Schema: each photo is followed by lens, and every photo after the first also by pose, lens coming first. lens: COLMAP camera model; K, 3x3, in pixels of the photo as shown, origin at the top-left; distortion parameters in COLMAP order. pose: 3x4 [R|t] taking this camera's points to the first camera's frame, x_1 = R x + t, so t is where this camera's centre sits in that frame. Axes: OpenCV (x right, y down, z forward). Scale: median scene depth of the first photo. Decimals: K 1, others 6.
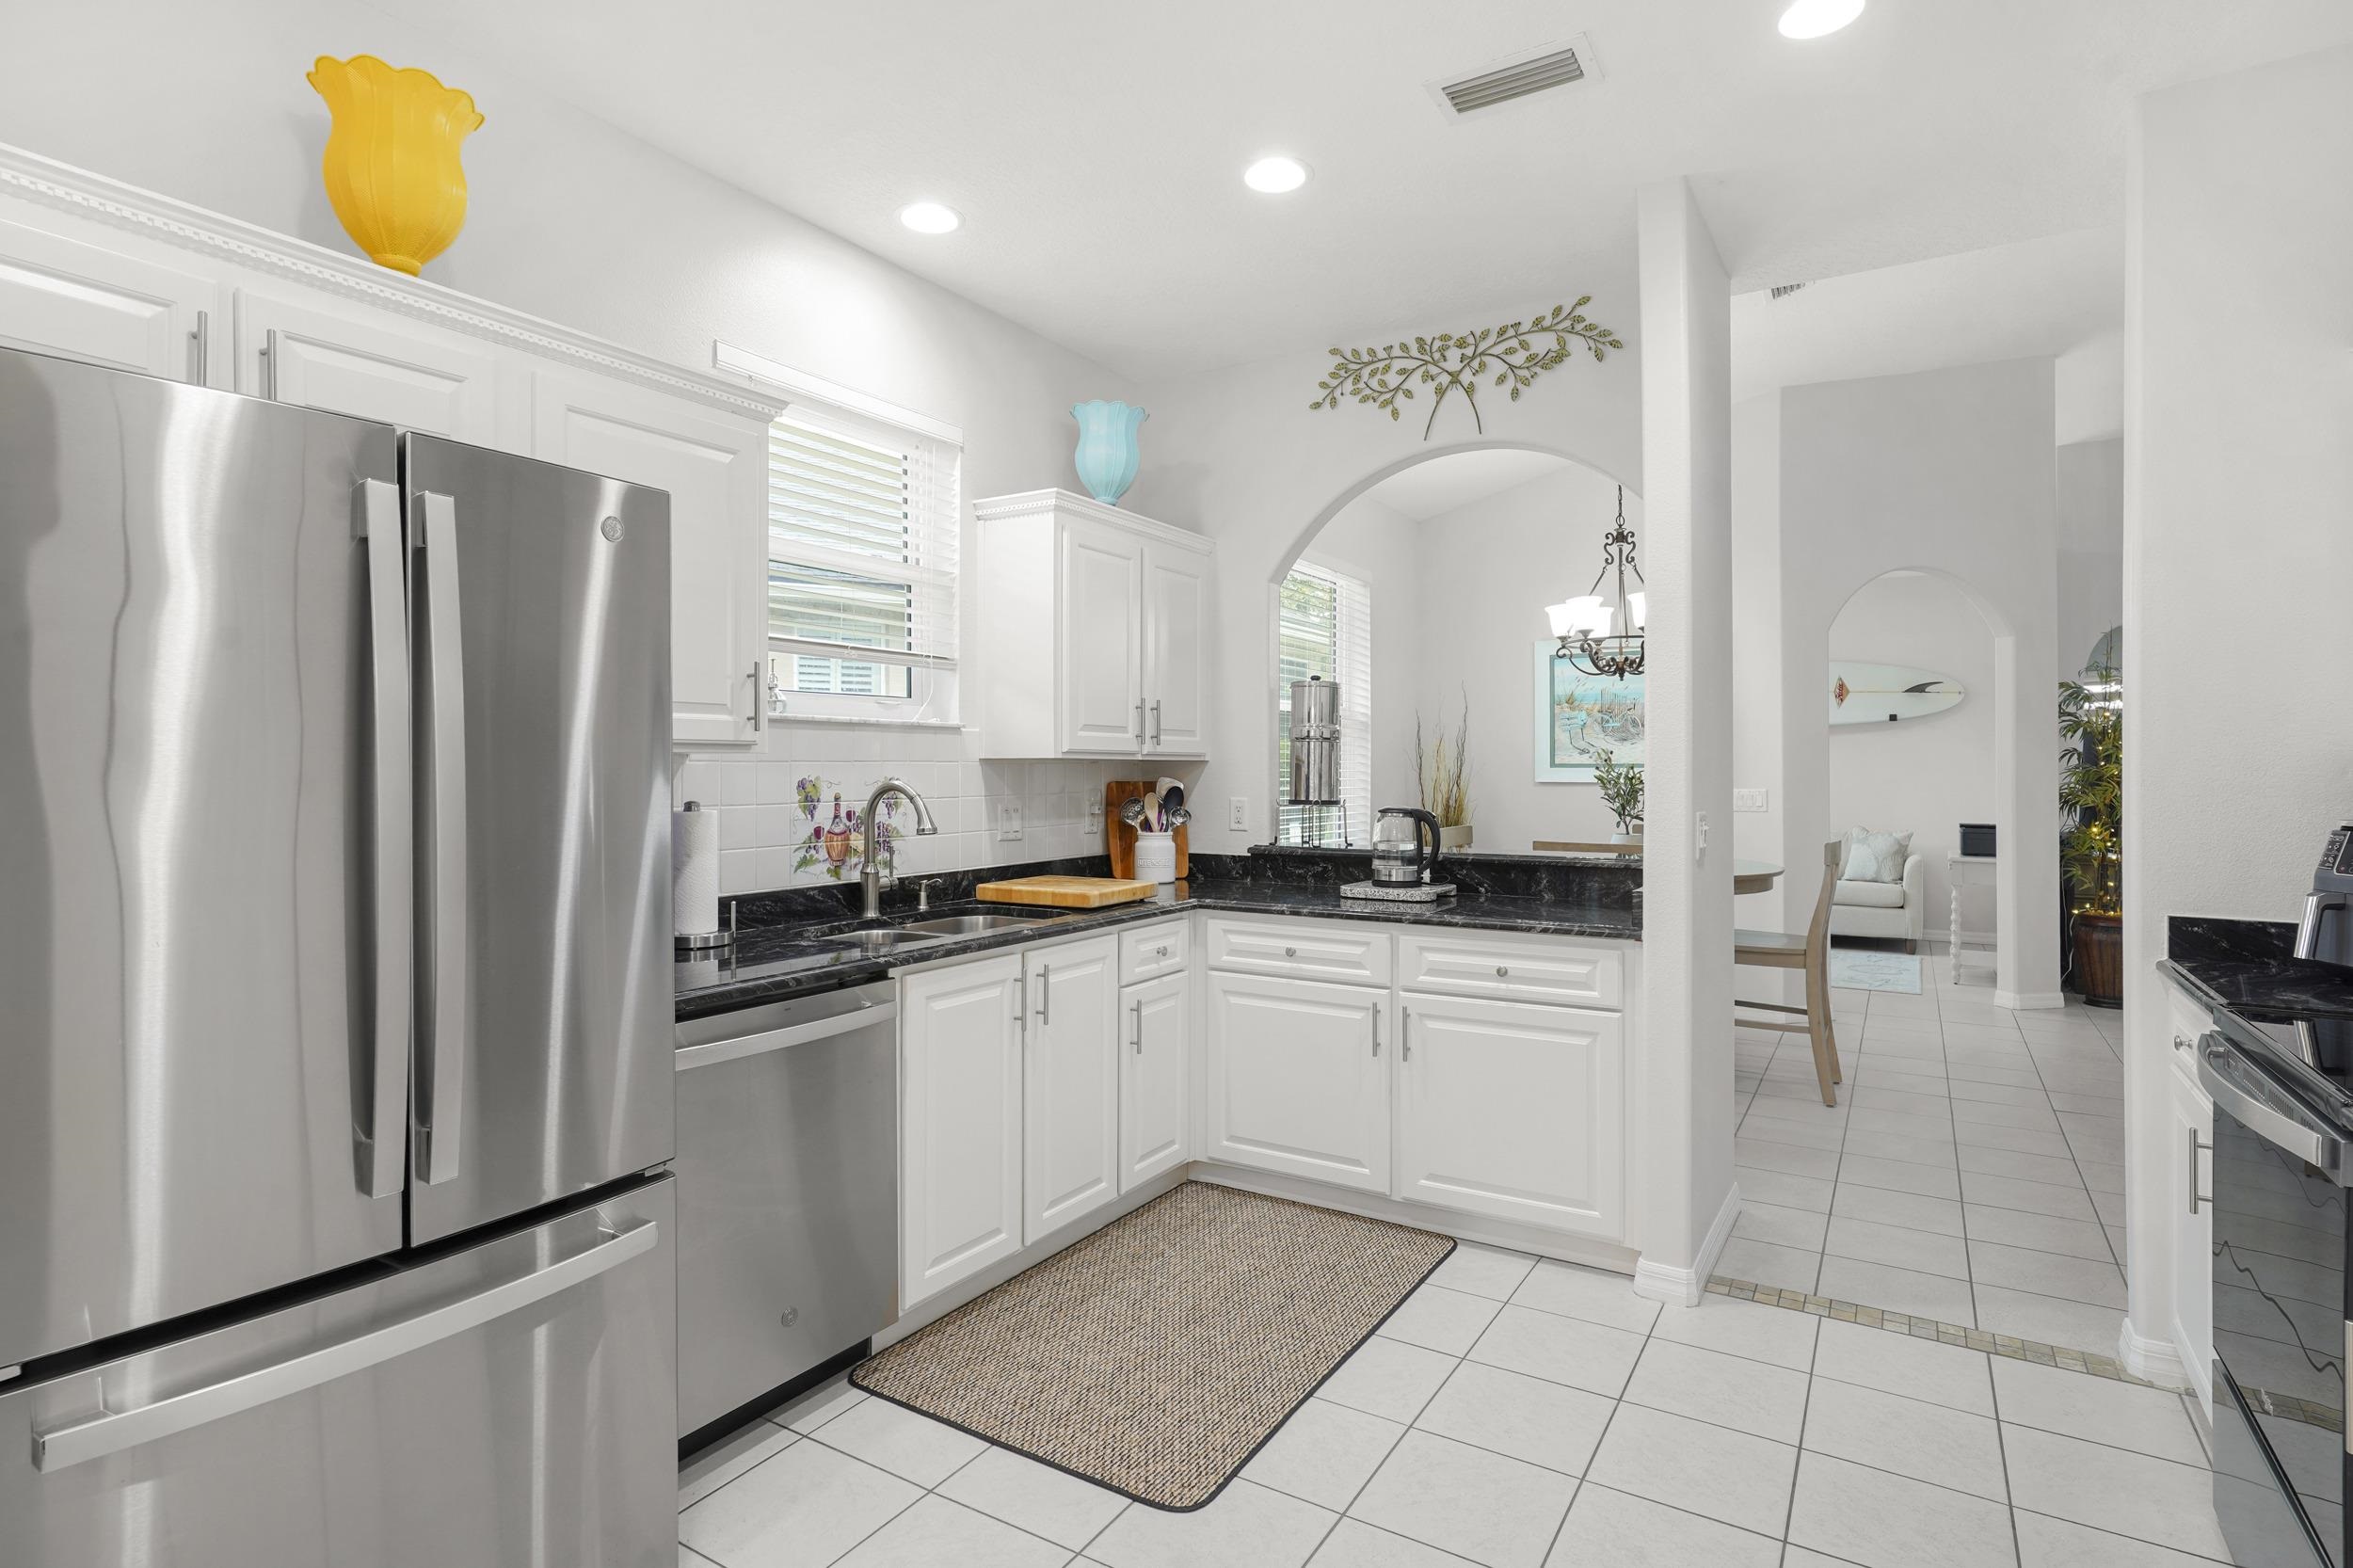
lens RADIAL K [[1142.0, 0, 1155.5], [0, 1142.0, 756.2], [0, 0, 1]] dist [-0.002989, 0.003068]
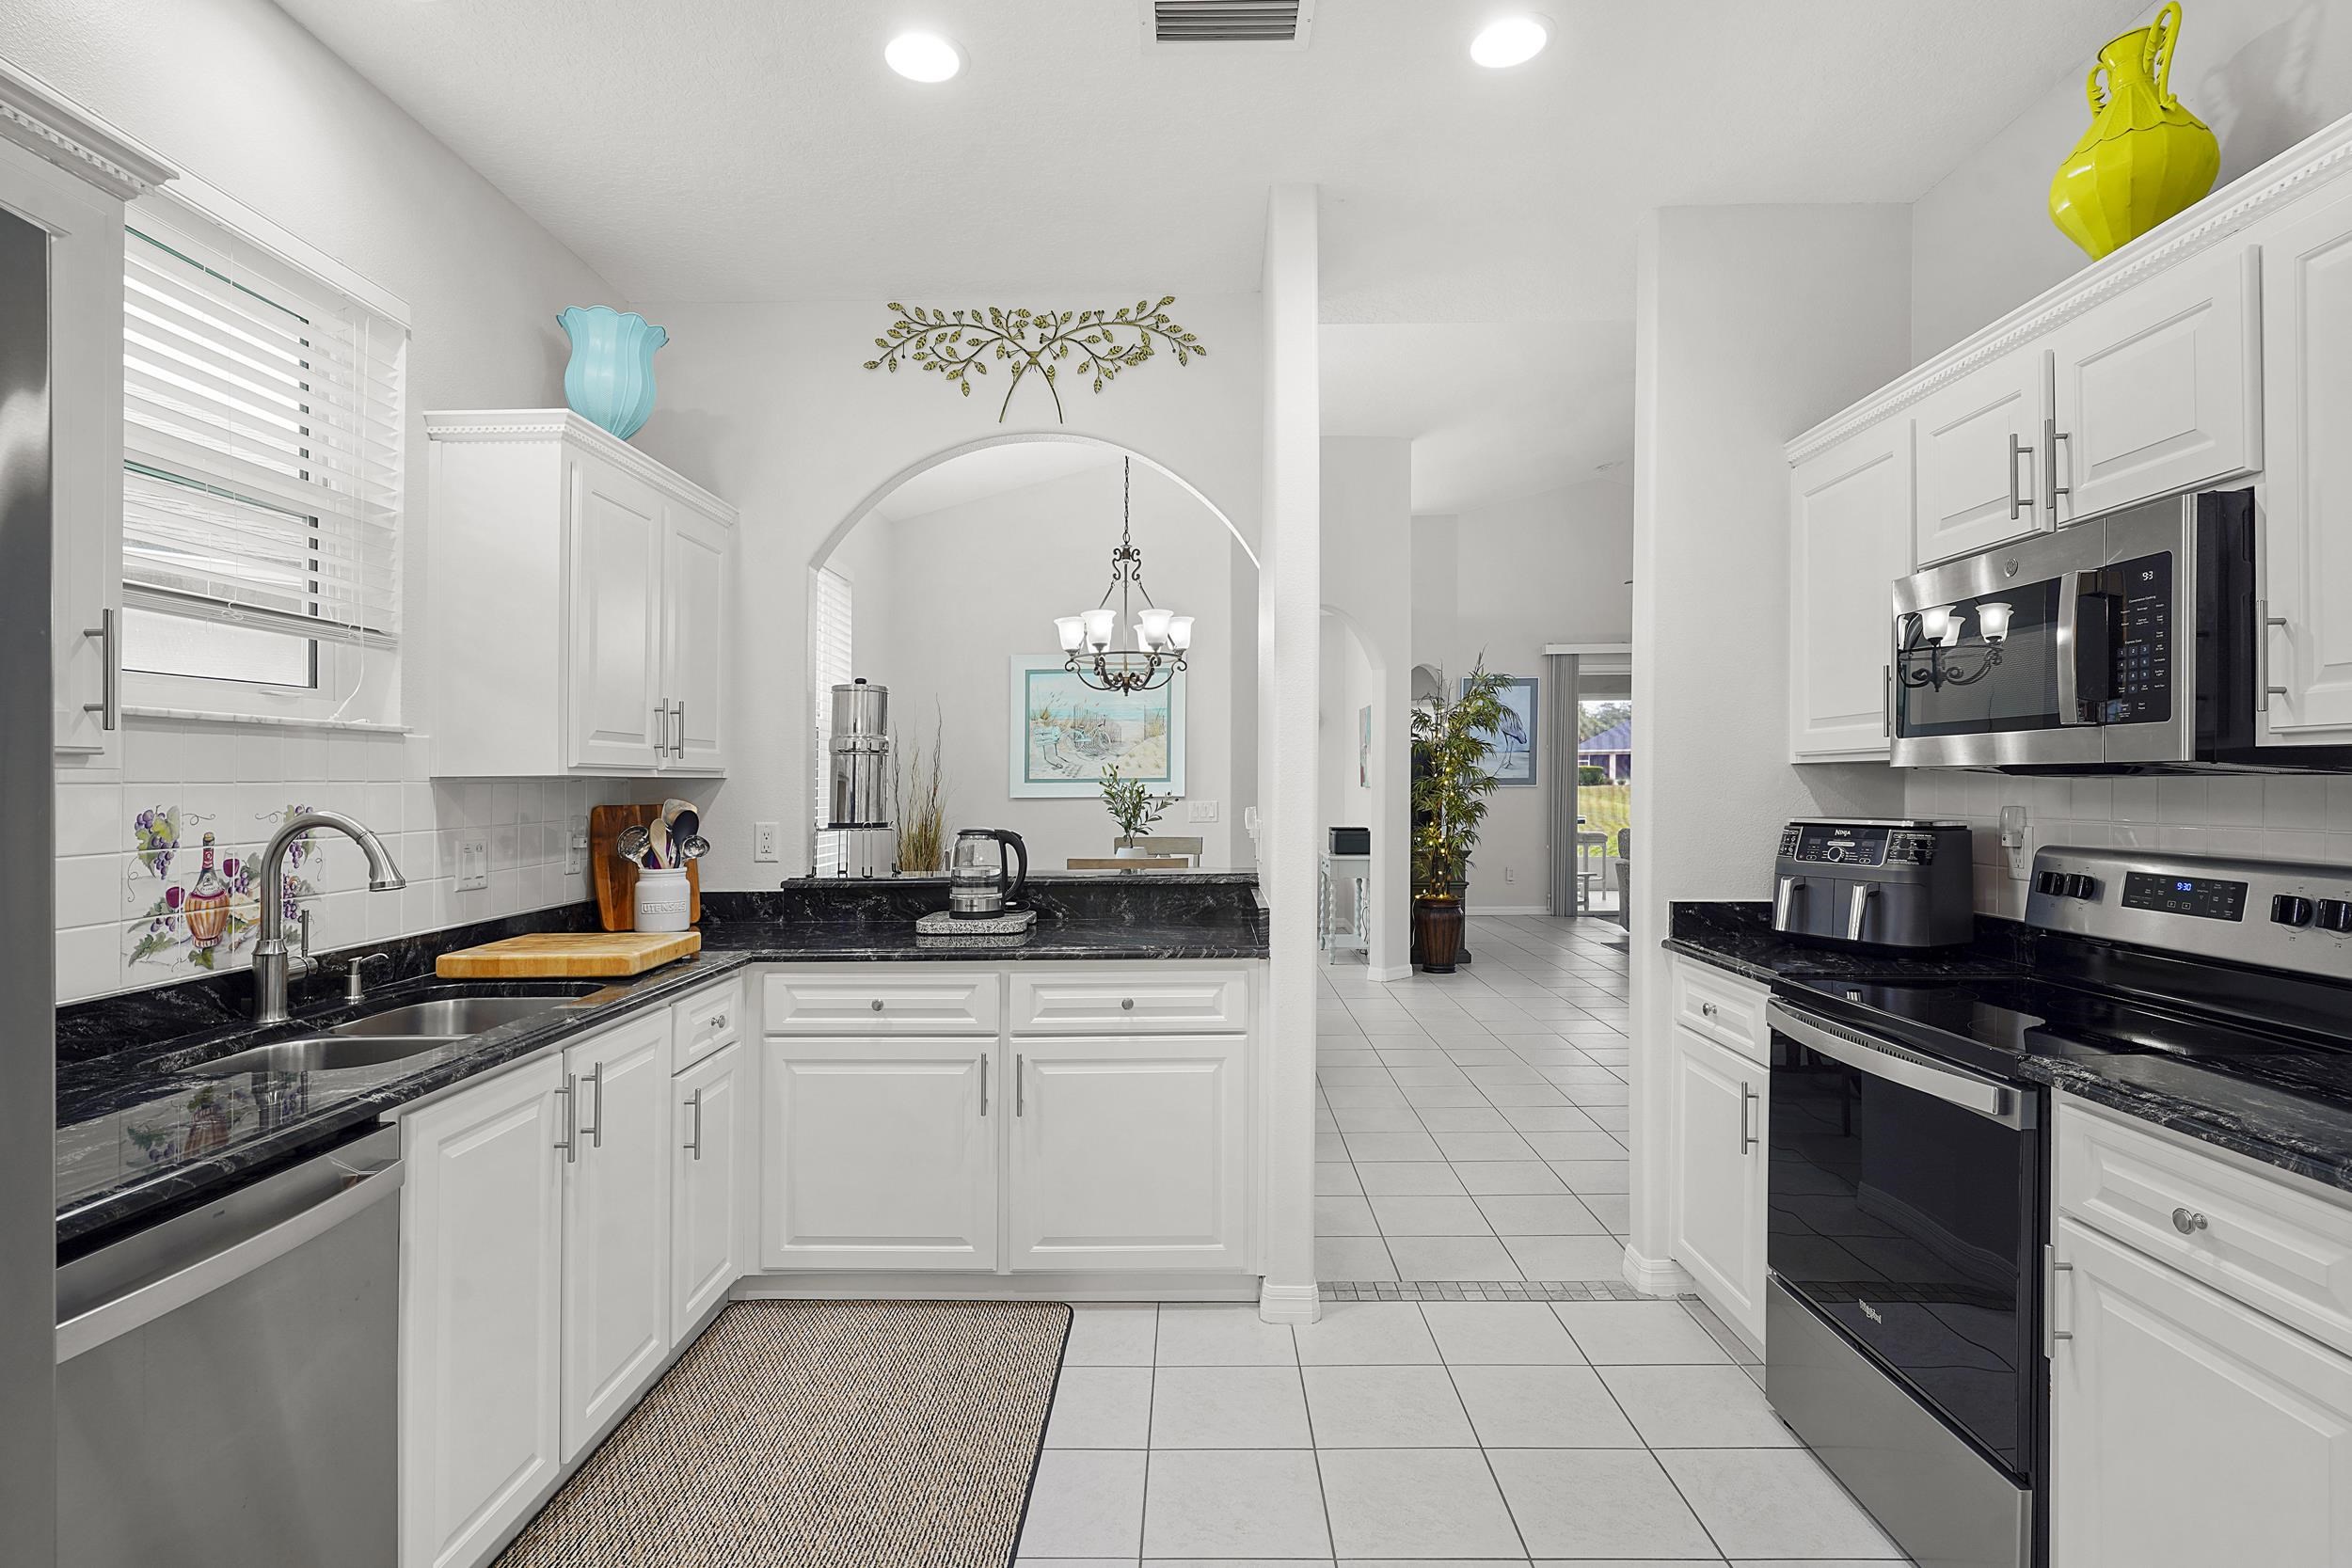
lens RADIAL K [[1141.4, 0, 1128.6], [0, 1141.4, 768.5], [0, 0, 1]] dist [-0.002989, 0.003068]
pose [[0.865708, -0.003230, 0.500539, -0.136723], [0.005219, 0.999983, -0.002575, 0.000862], [-0.500522, 0.004842, 0.865710, 0.175643]]
